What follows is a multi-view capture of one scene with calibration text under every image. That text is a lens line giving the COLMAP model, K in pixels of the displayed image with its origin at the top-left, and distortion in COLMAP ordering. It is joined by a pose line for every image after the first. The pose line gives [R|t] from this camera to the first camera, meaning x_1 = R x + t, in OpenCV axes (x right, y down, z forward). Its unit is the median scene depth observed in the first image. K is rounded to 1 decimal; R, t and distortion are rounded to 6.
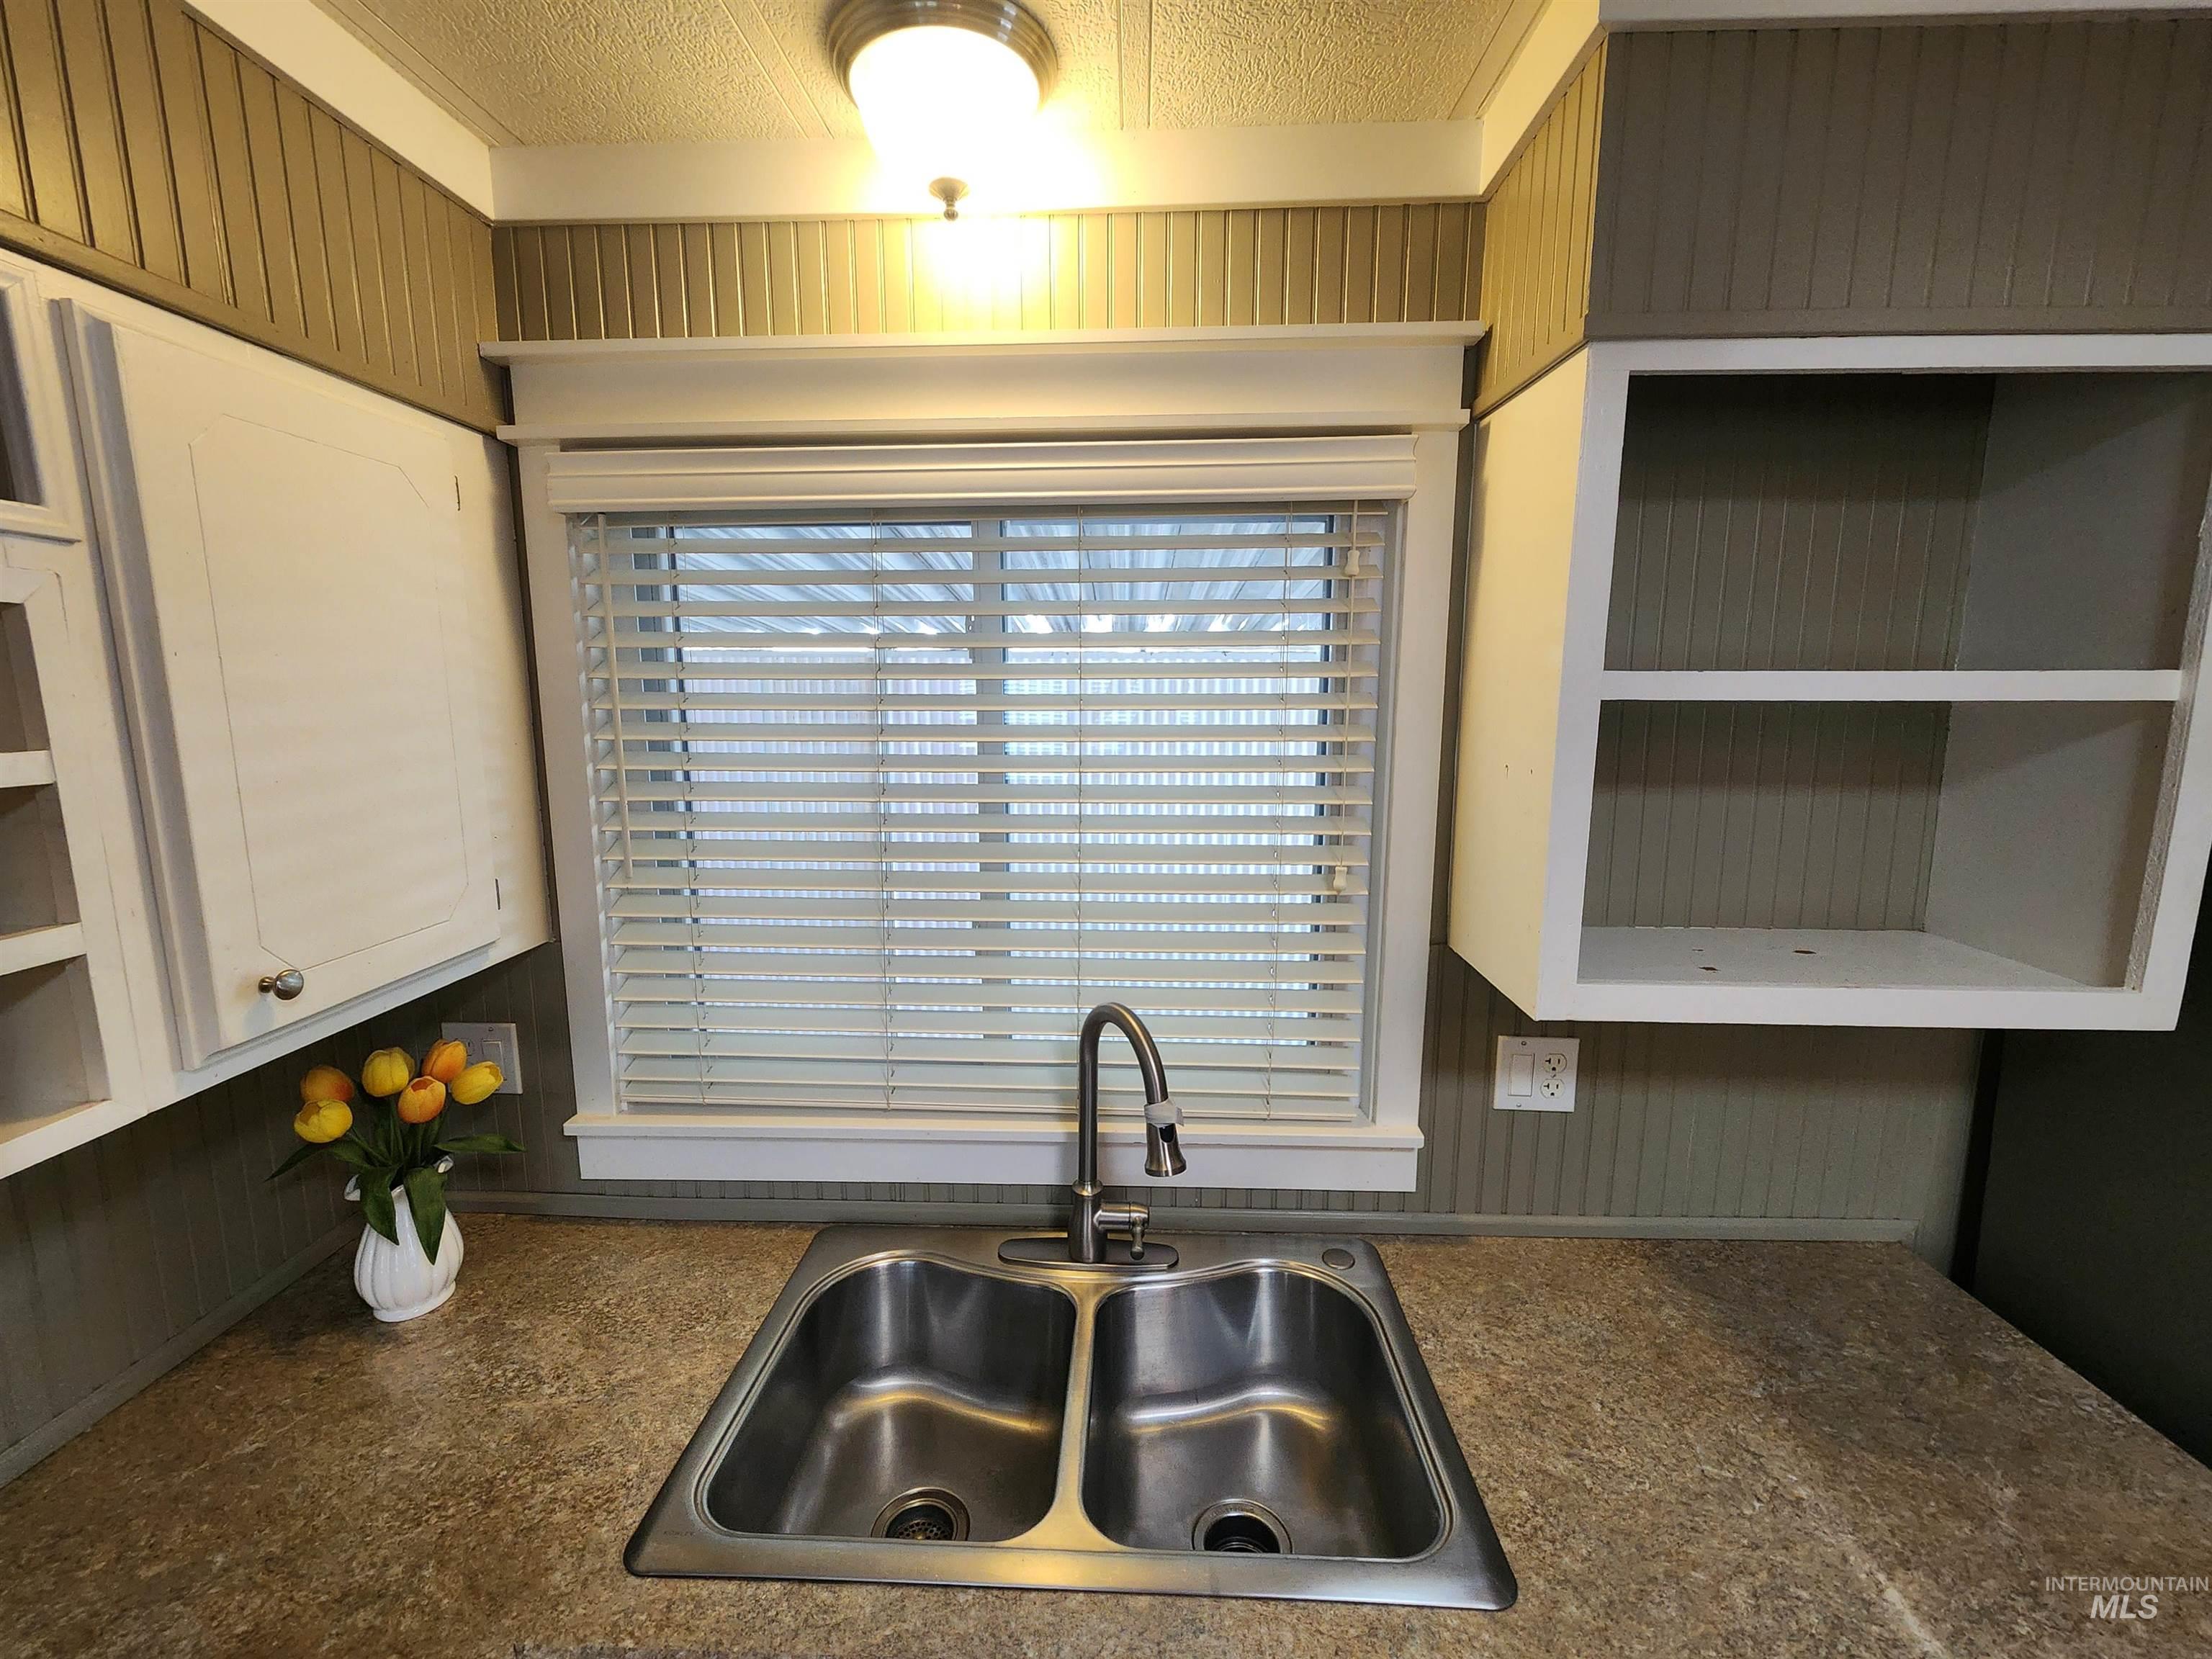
lens RADIAL K [[901.9, 0, 1105.1], [0, 901.9, 818.6], [0, 0, 1]] dist [0.000390, -0.000061]
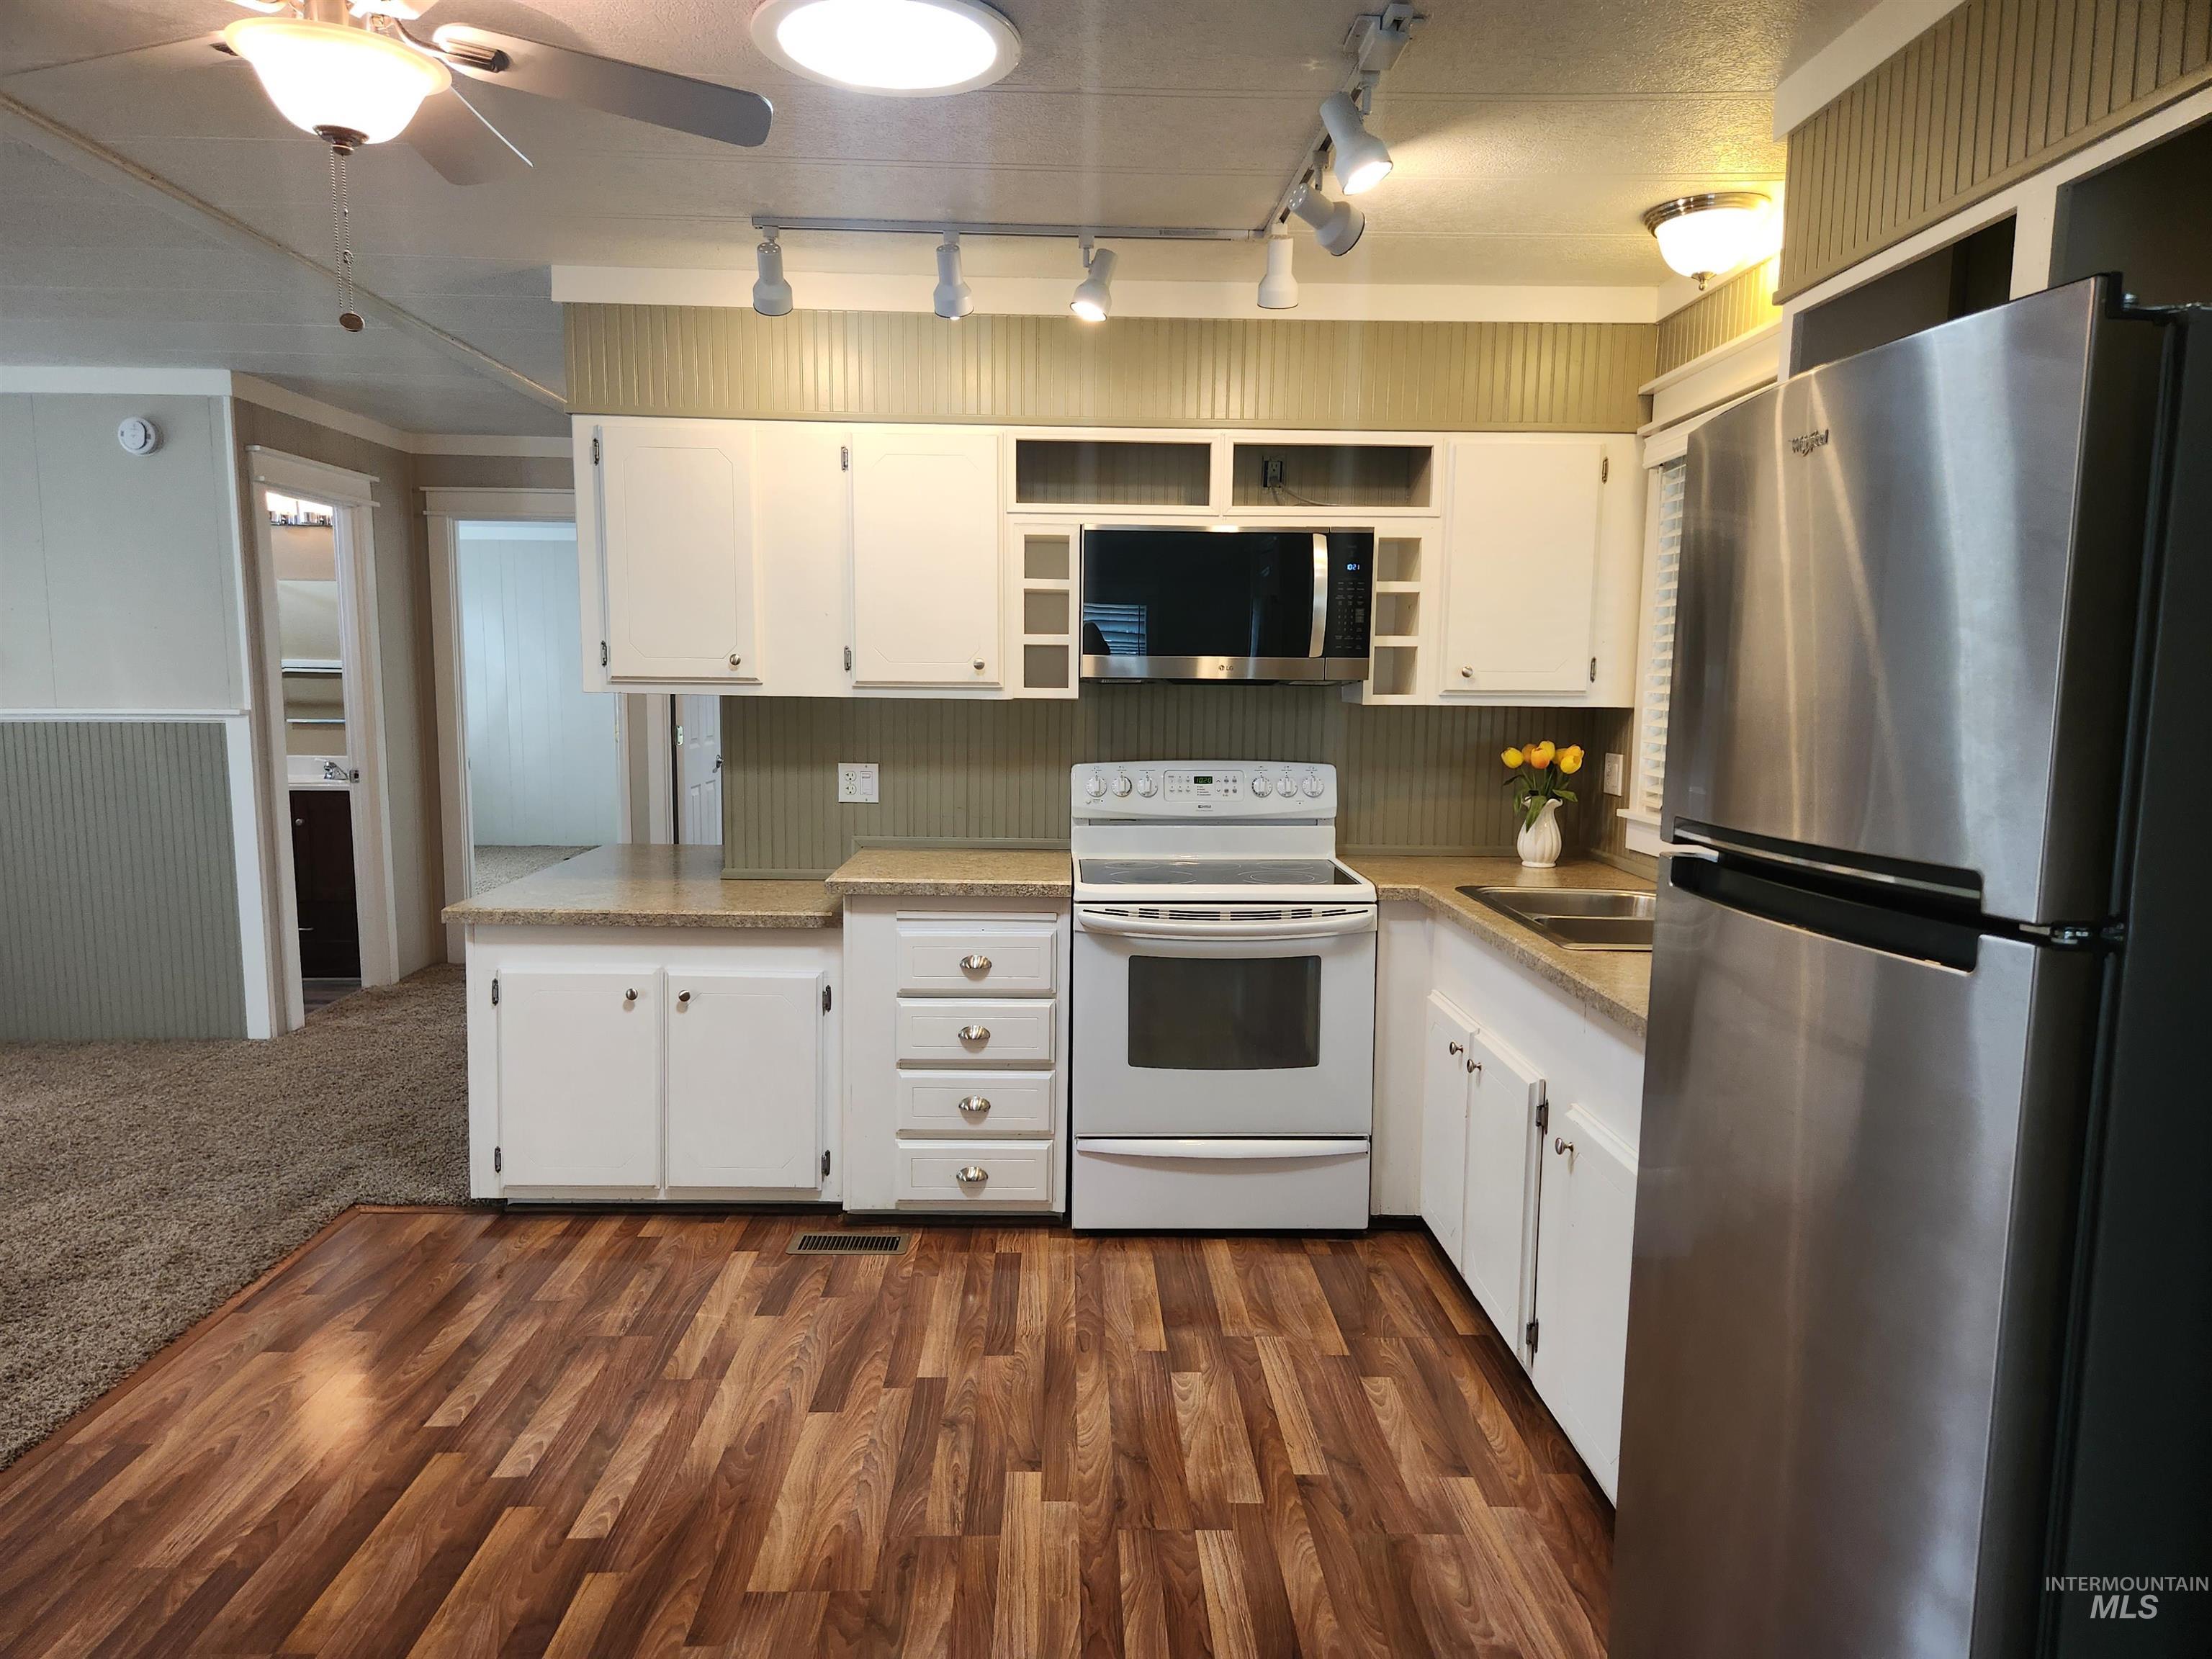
lens RADIAL K [[1478.6, 0, 1106.0], [0, 1478.6, 843.5], [0, 0, 1]] dist [0.065851, -0.052569]
pose [[0.079915, 0.114880, -0.990160, 2.481835], [-0.156694, 0.982435, 0.101337, 0.291667], [0.984409, 0.147054, 0.096512, -0.304668]]
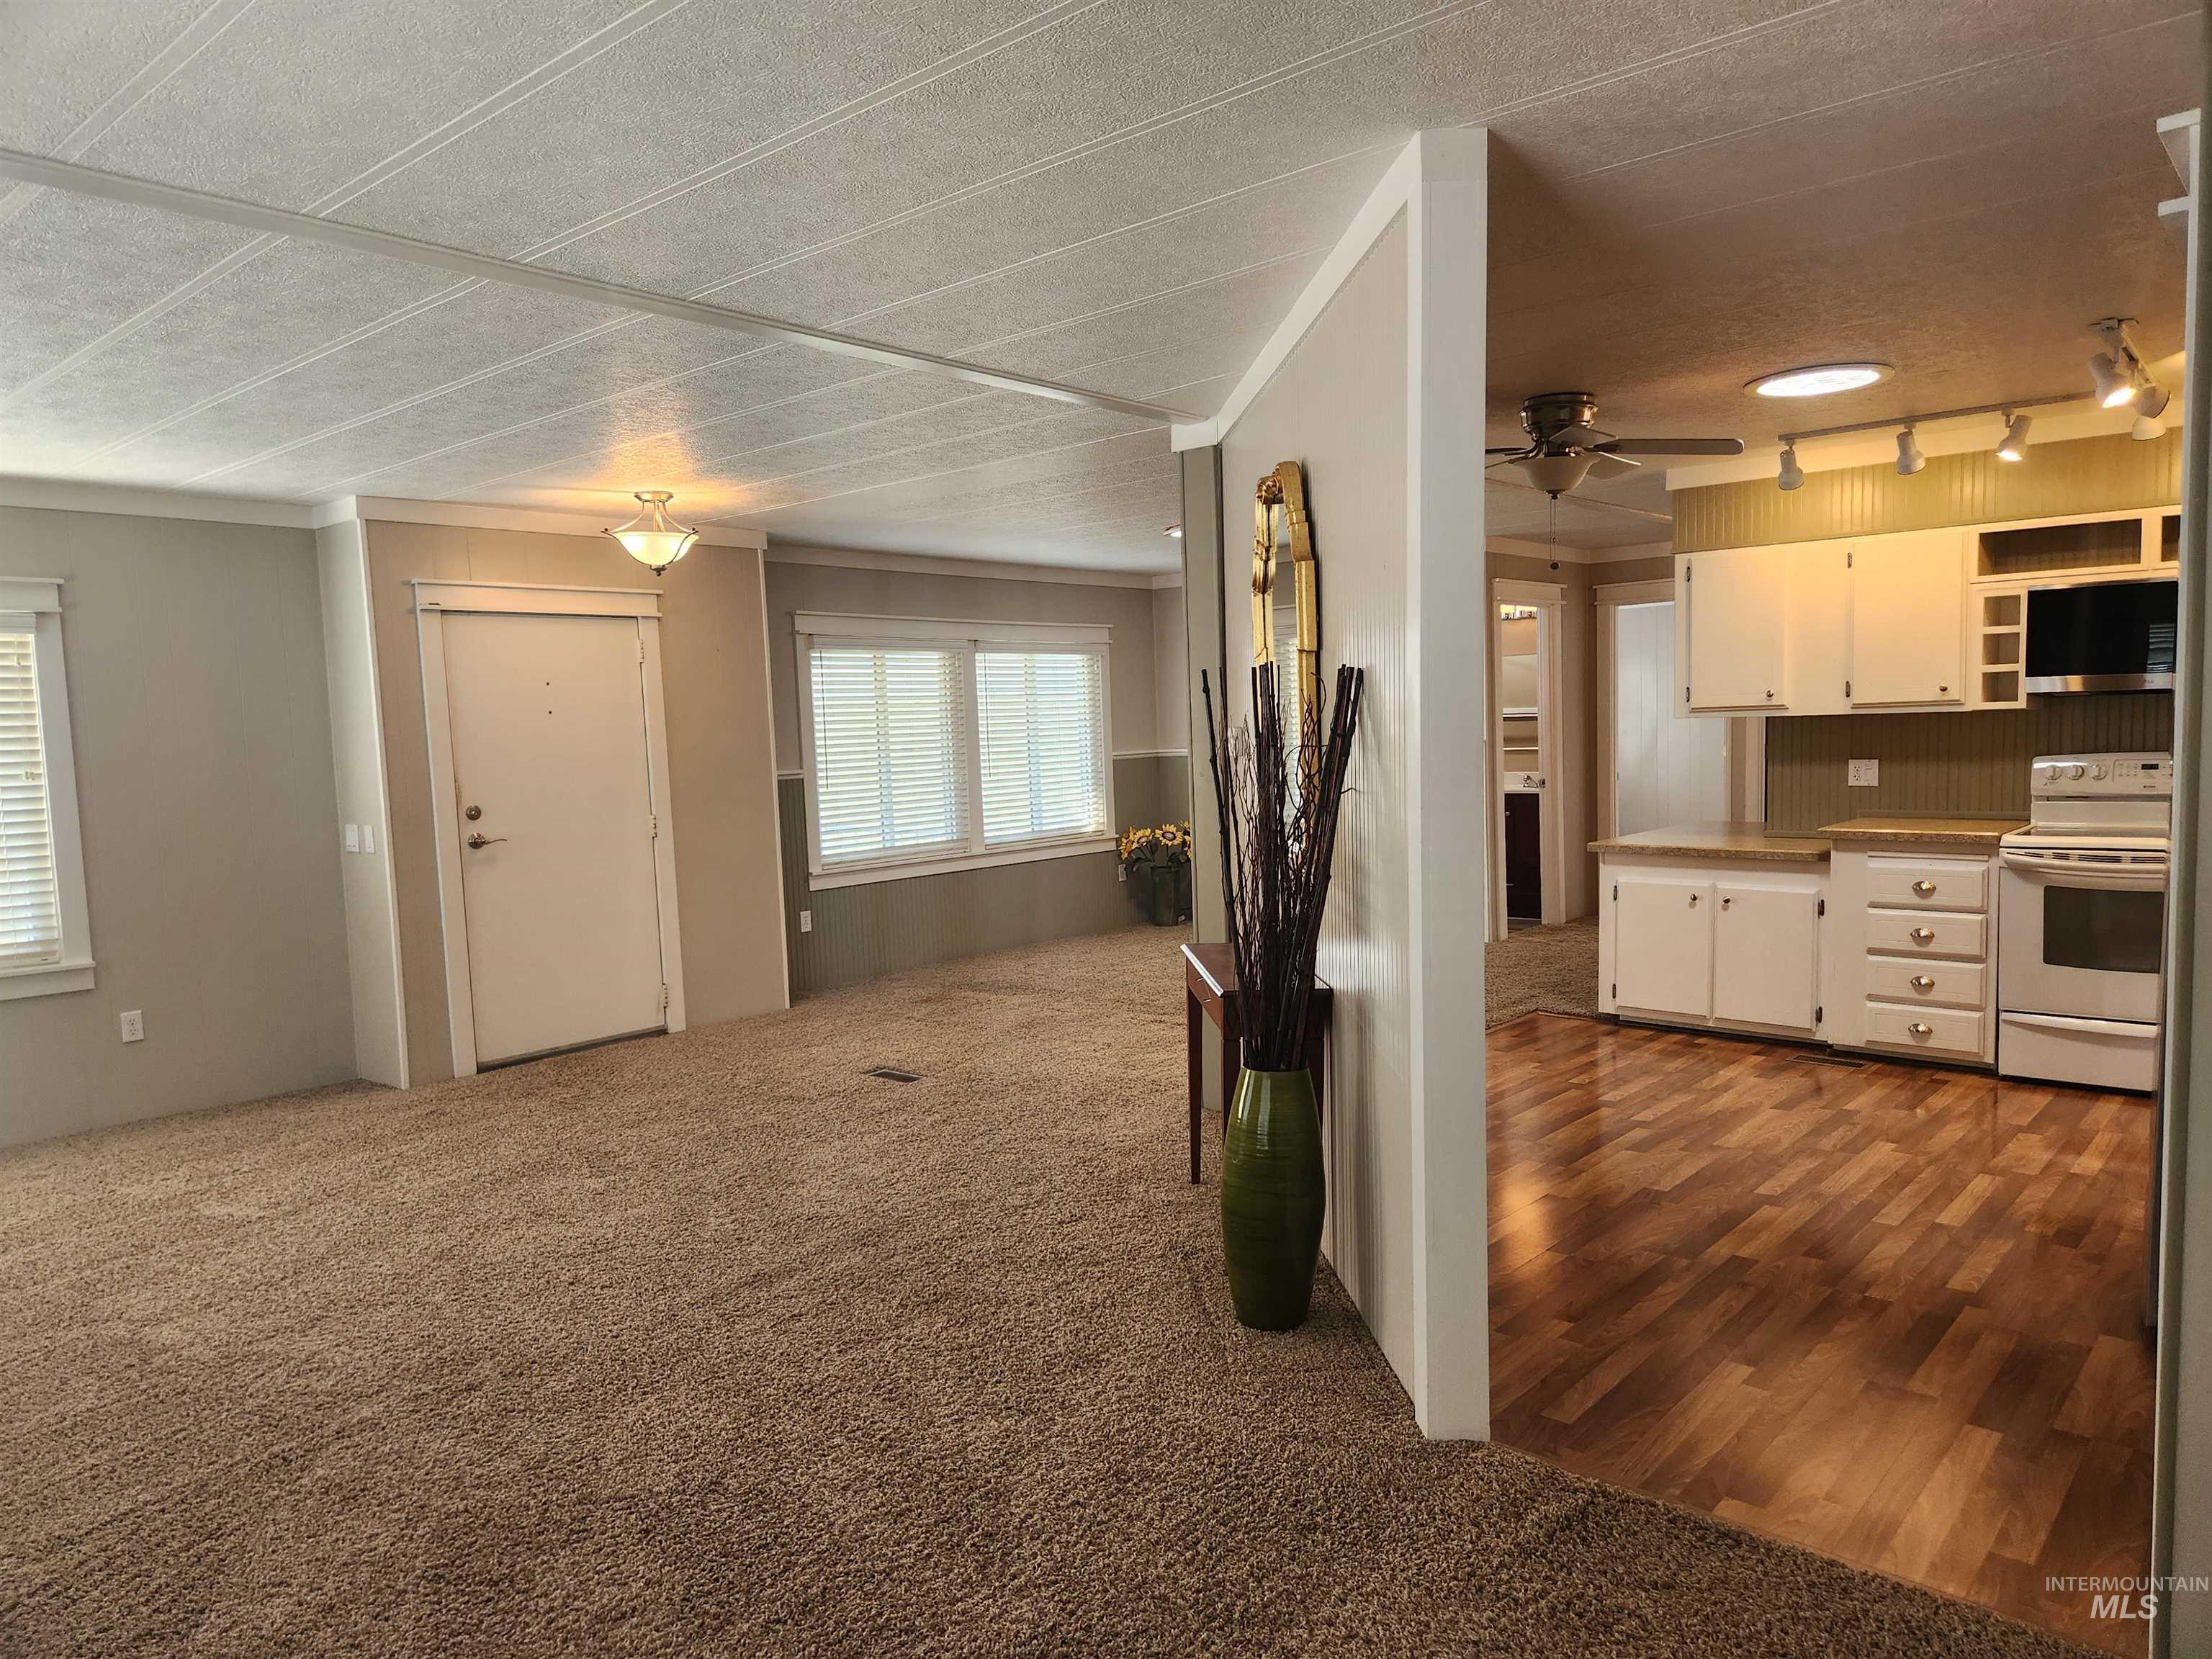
lens RADIAL K [[1478.6, 0, 1106.0], [0, 1478.6, 843.5], [0, 0, 1]] dist [0.065851, -0.052569]
pose [[-0.617629, 0.079561, -0.782435, 4.625602], [-0.087055, 0.981840, 0.168556, 0.192325], [0.781637, 0.172220, -0.599486, 0.529145]]
